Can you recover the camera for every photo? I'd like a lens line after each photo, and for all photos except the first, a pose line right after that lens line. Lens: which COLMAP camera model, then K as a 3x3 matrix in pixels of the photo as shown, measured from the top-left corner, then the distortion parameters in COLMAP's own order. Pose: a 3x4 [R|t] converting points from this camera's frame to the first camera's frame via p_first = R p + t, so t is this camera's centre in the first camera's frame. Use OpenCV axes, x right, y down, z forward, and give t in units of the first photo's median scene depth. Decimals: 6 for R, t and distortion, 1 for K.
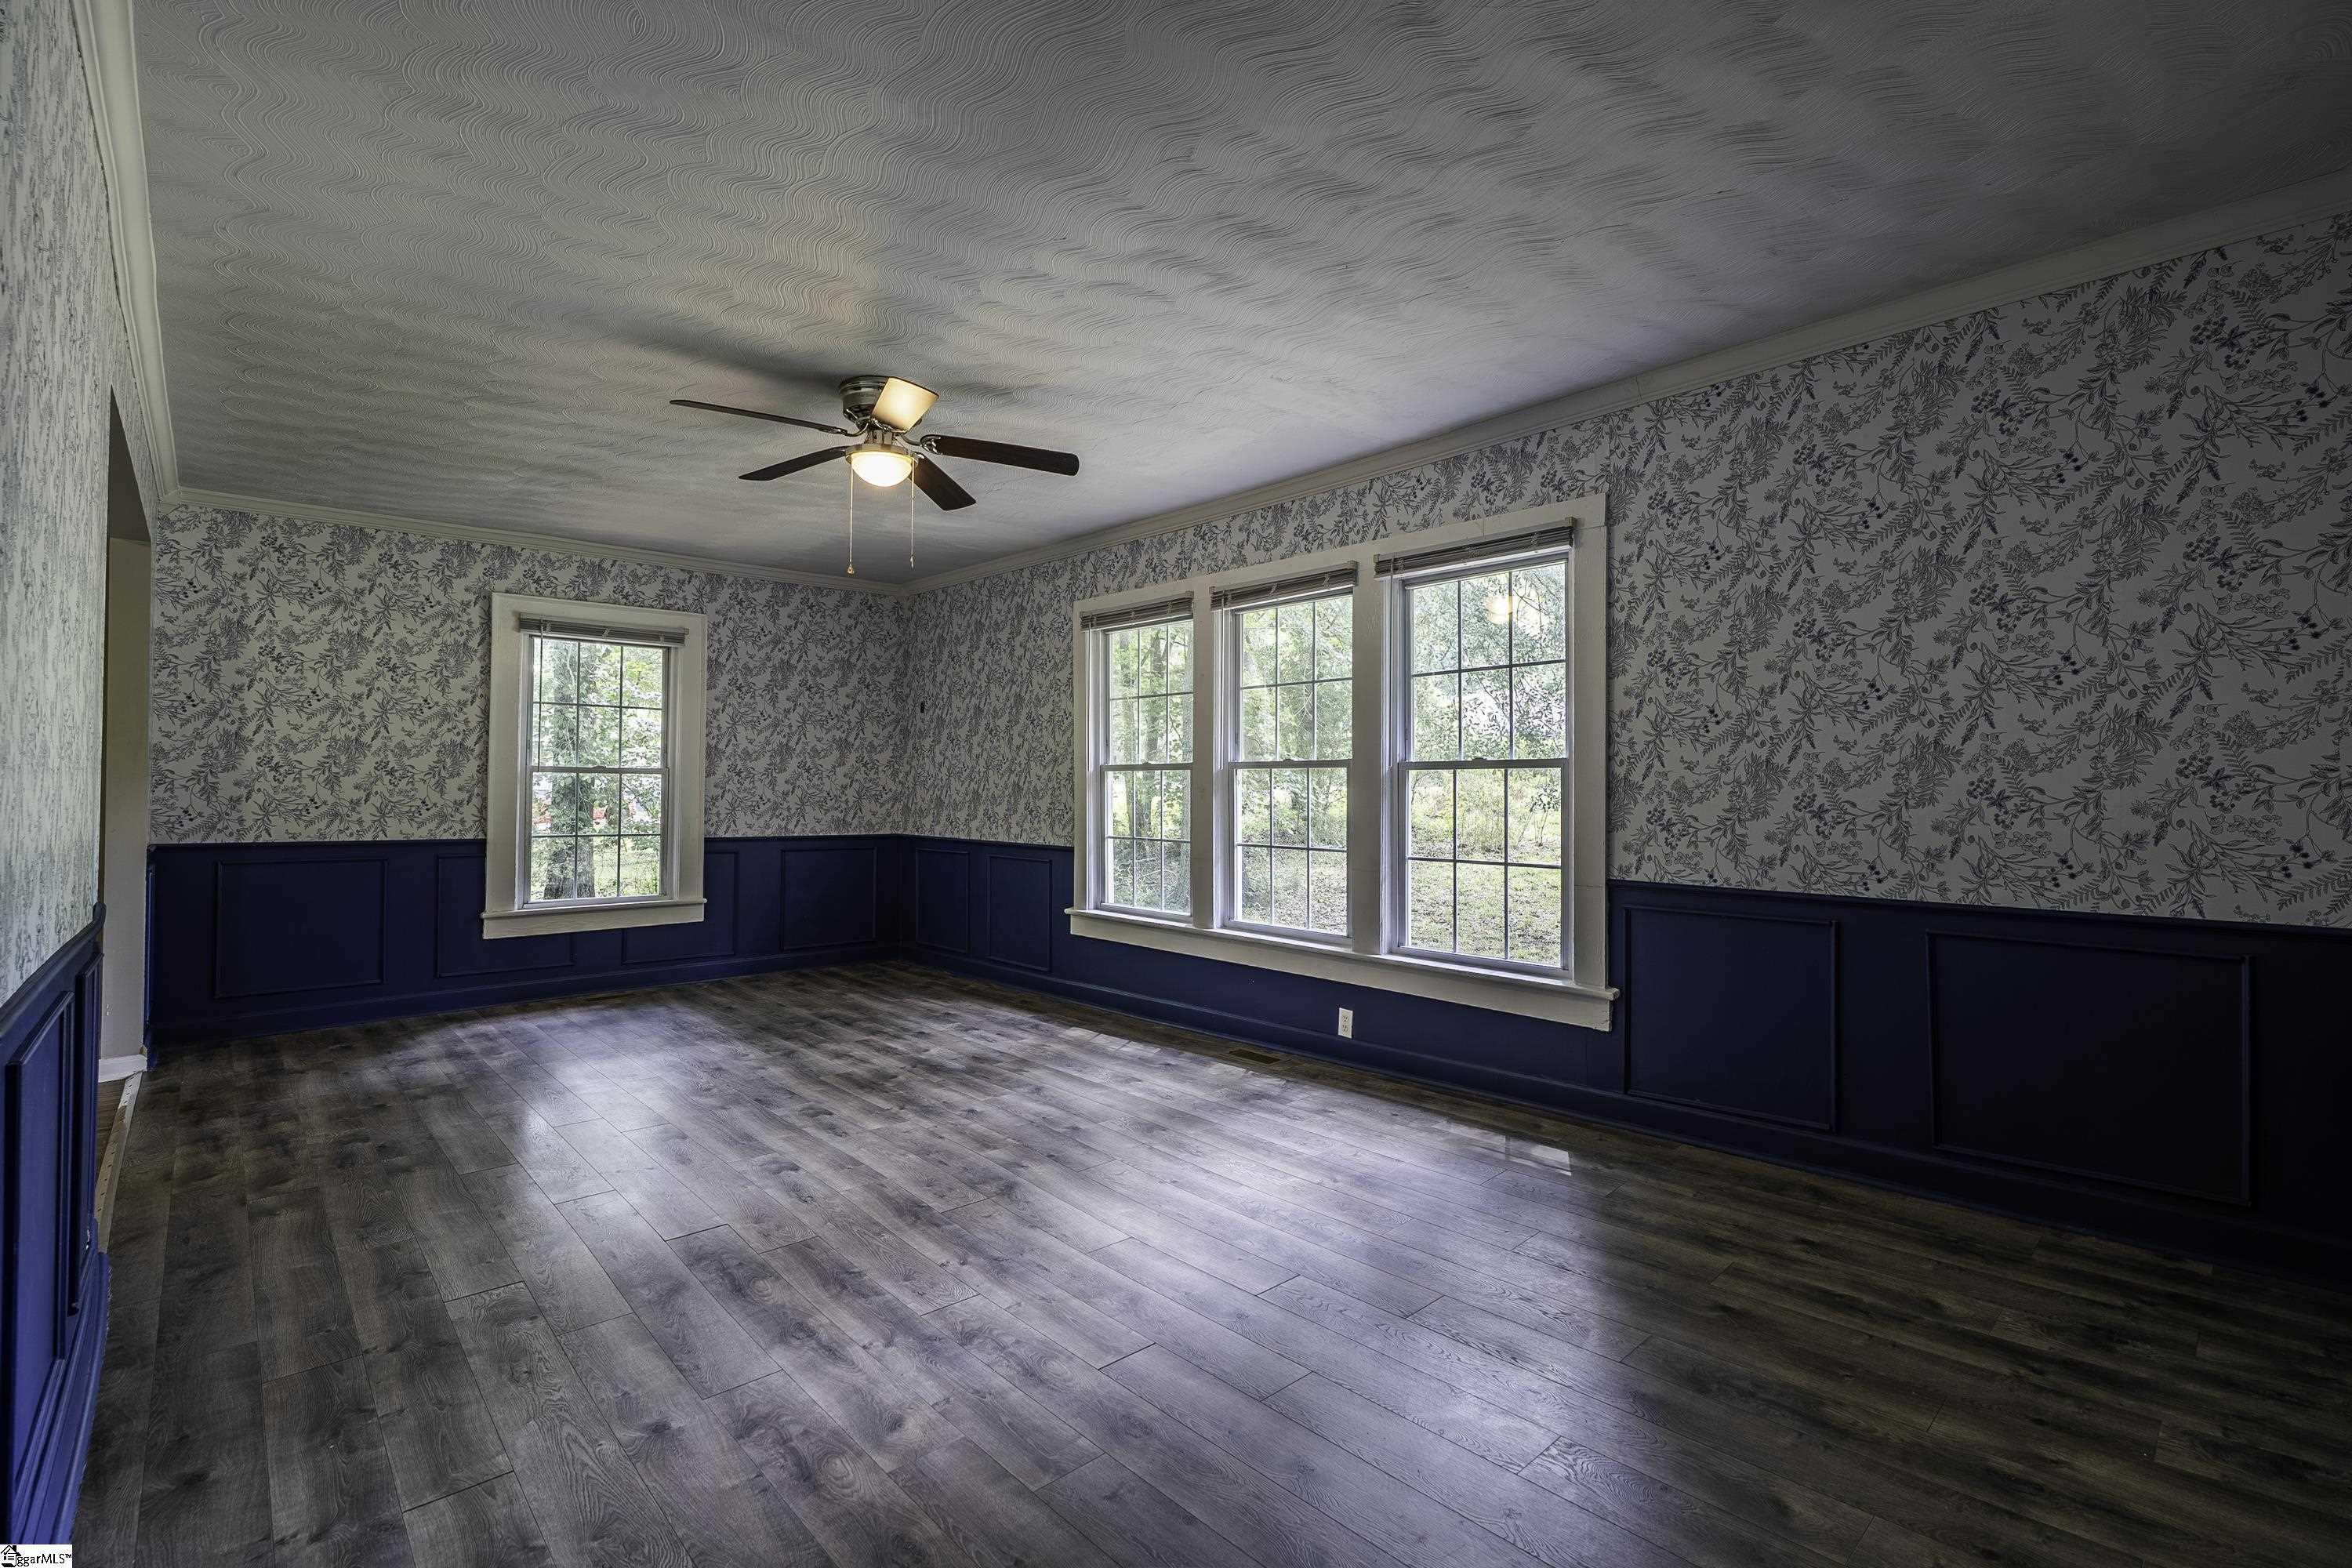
lens RADIAL K [[1049.8, 0, 1181.0], [0, 1049.8, 779.0], [0, 0, 1]] dist [-0.007596, 0.002910]
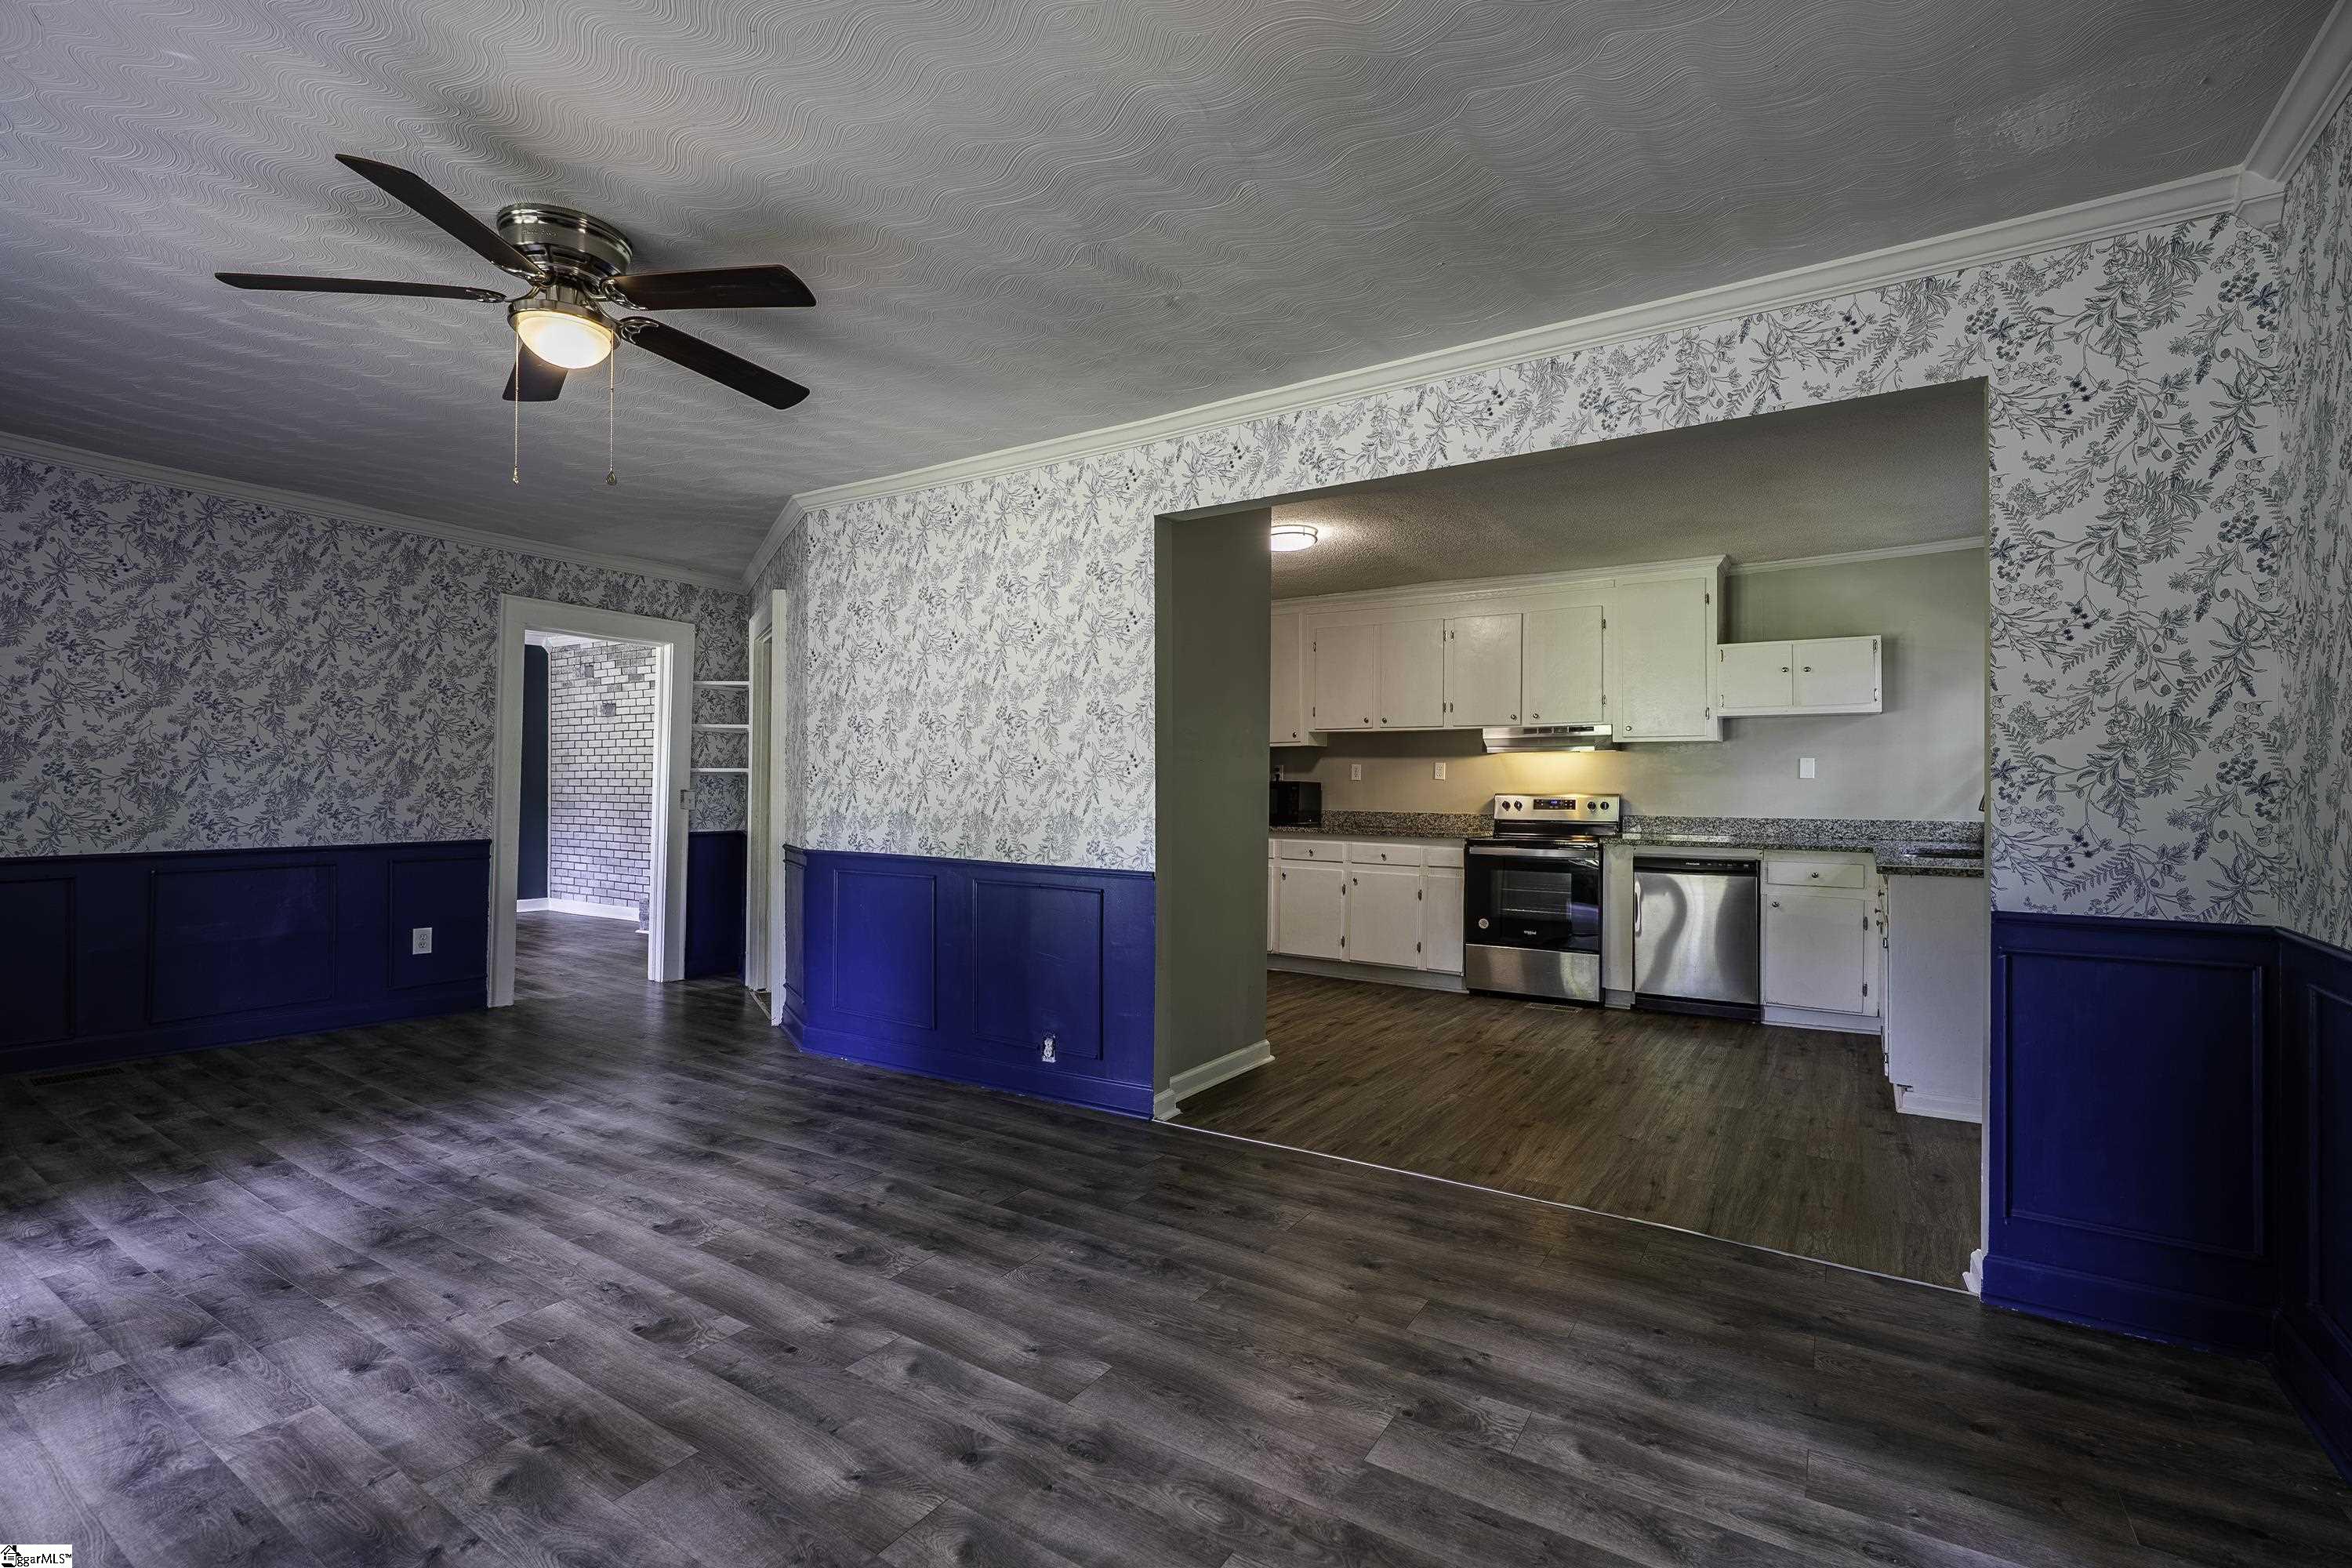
lens RADIAL K [[1049.8, 0, 1180.8], [0, 1049.8, 780.8], [0, 0, 1]] dist [-0.007596, 0.002910]
pose [[-0.968054, -0.013818, -0.250361, -0.457717], [-0.009351, 0.999775, -0.019021, 0.011479], [0.250568, -0.016072, -0.967966, 1.582382]]
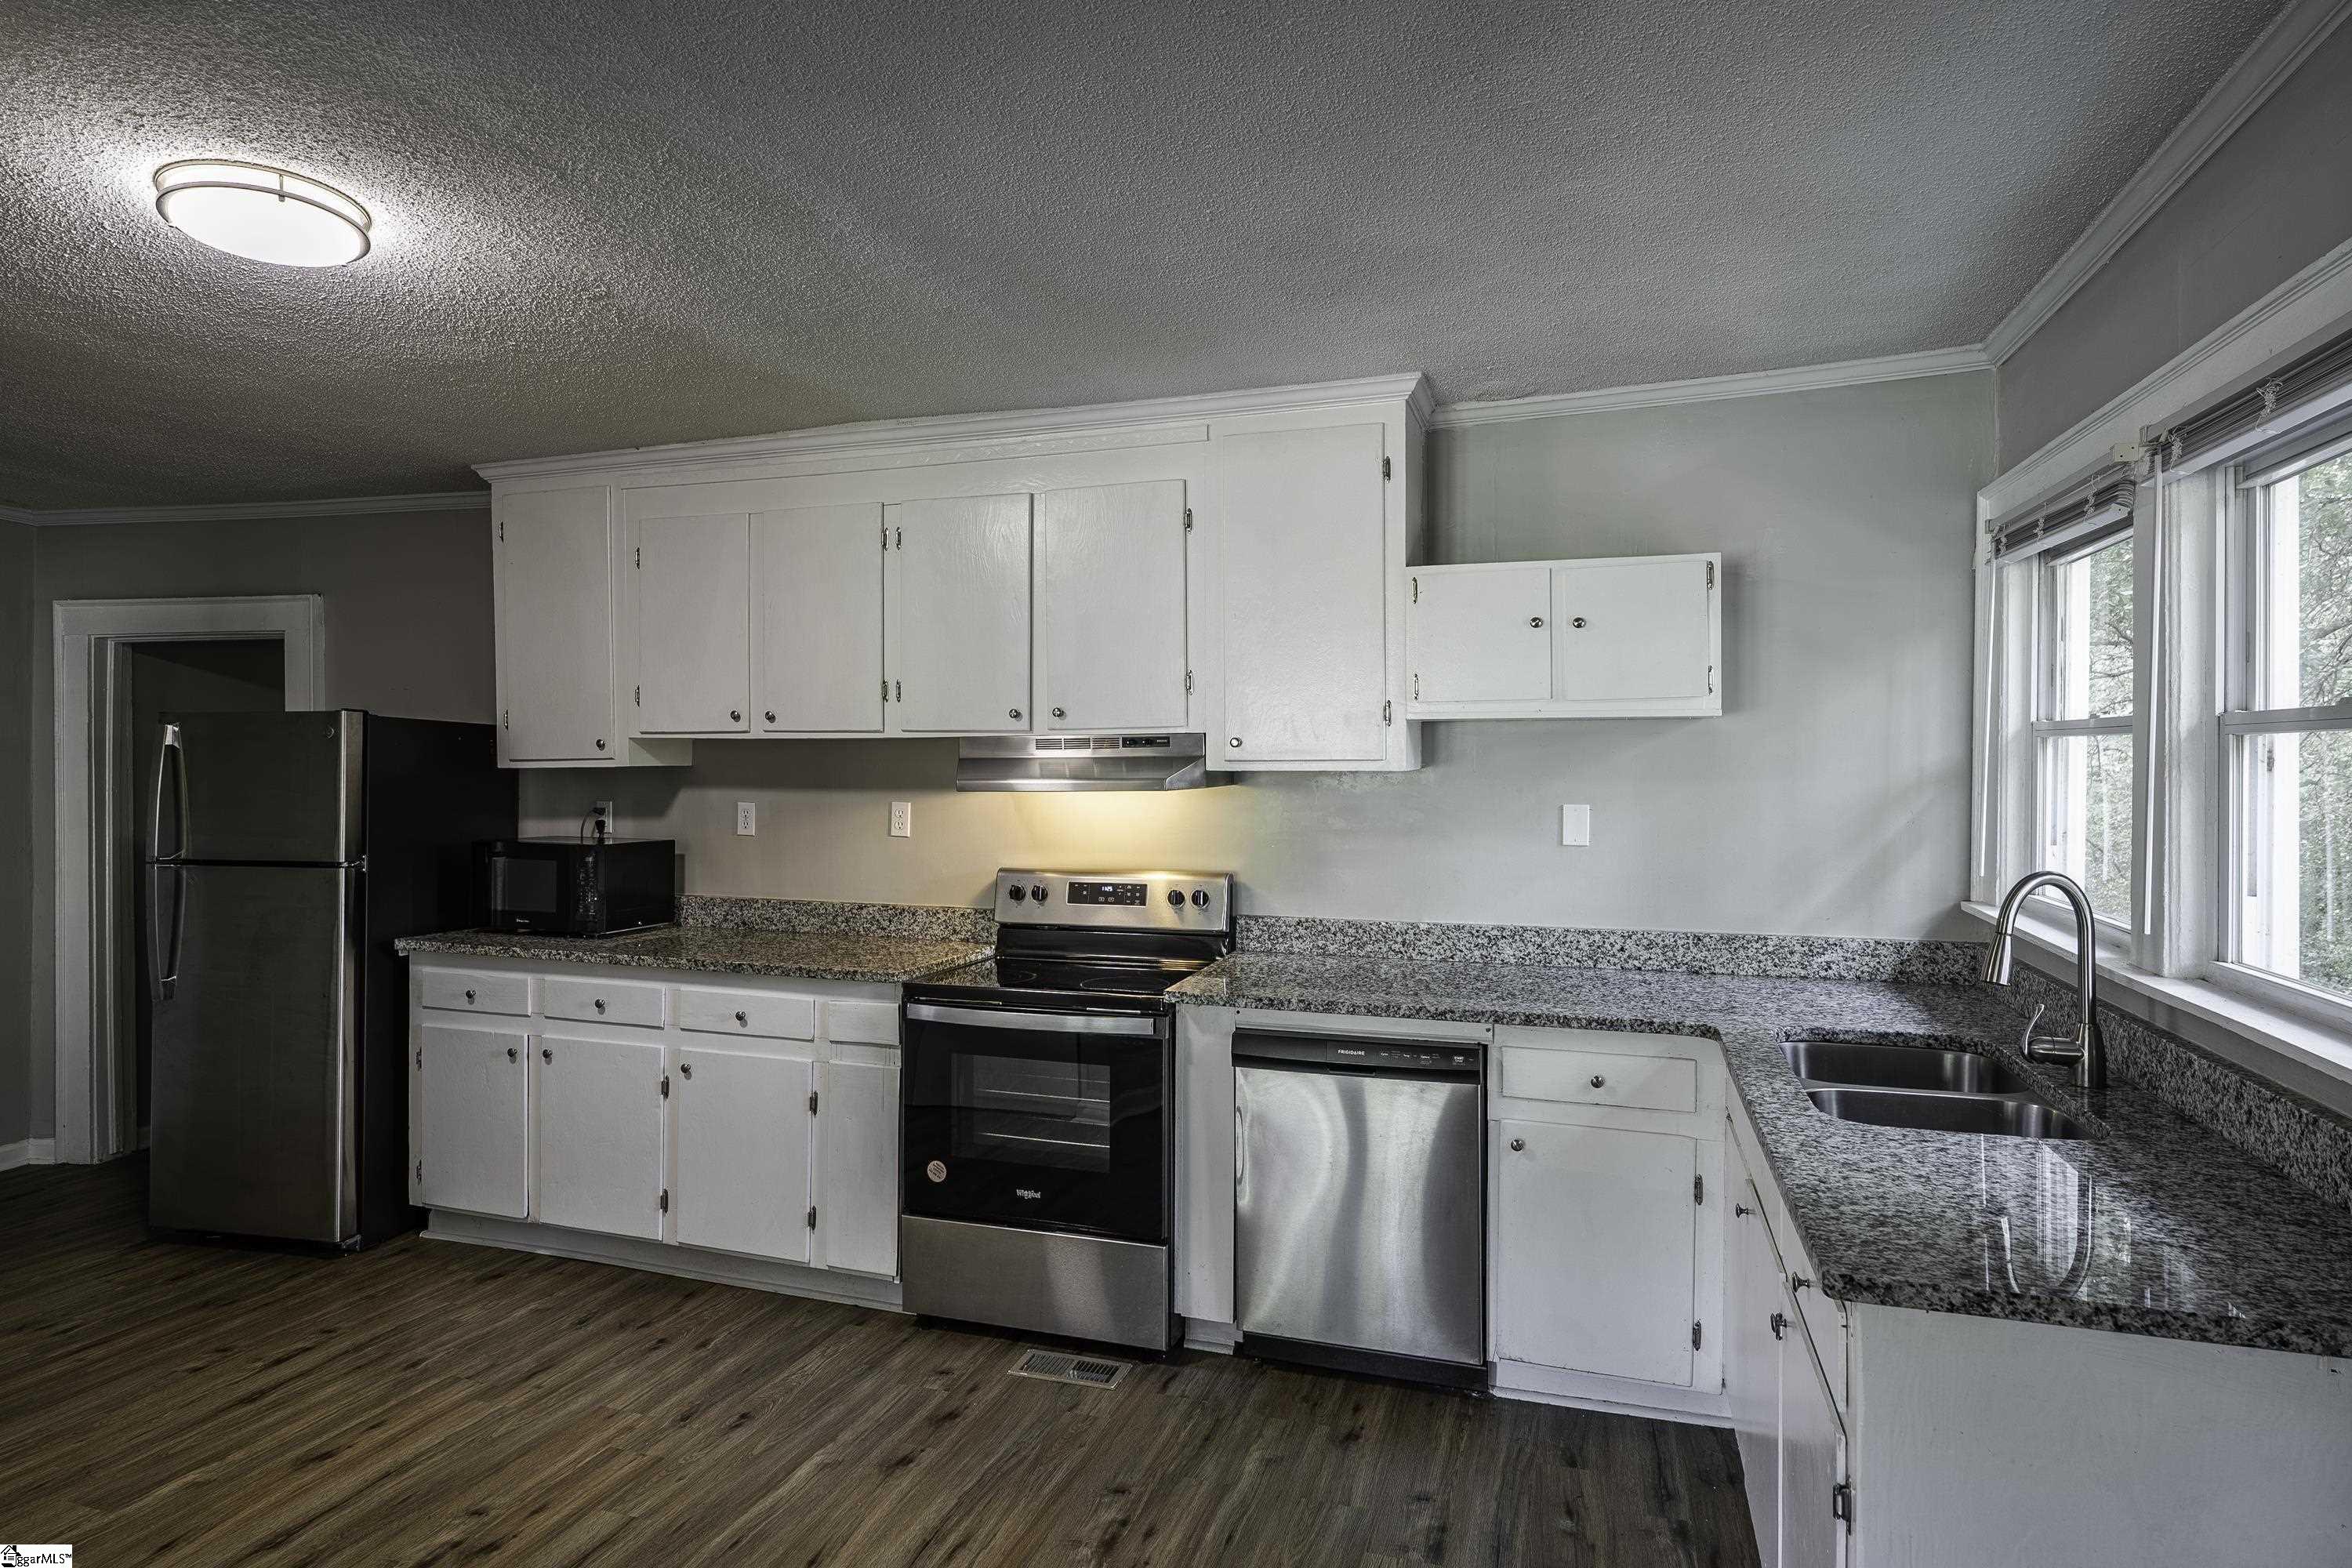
lens RADIAL K [[1259.2, 0, 1177.6], [0, 1259.2, 780.4], [0, 0, 1]] dist [-0.004910, 0.003527]
pose [[-0.874614, 0.000188, -0.484820, -1.025179], [0.001022, 0.999998, -0.001456, -0.073766], [0.484819, -0.001769, -0.874613, 0.995829]]
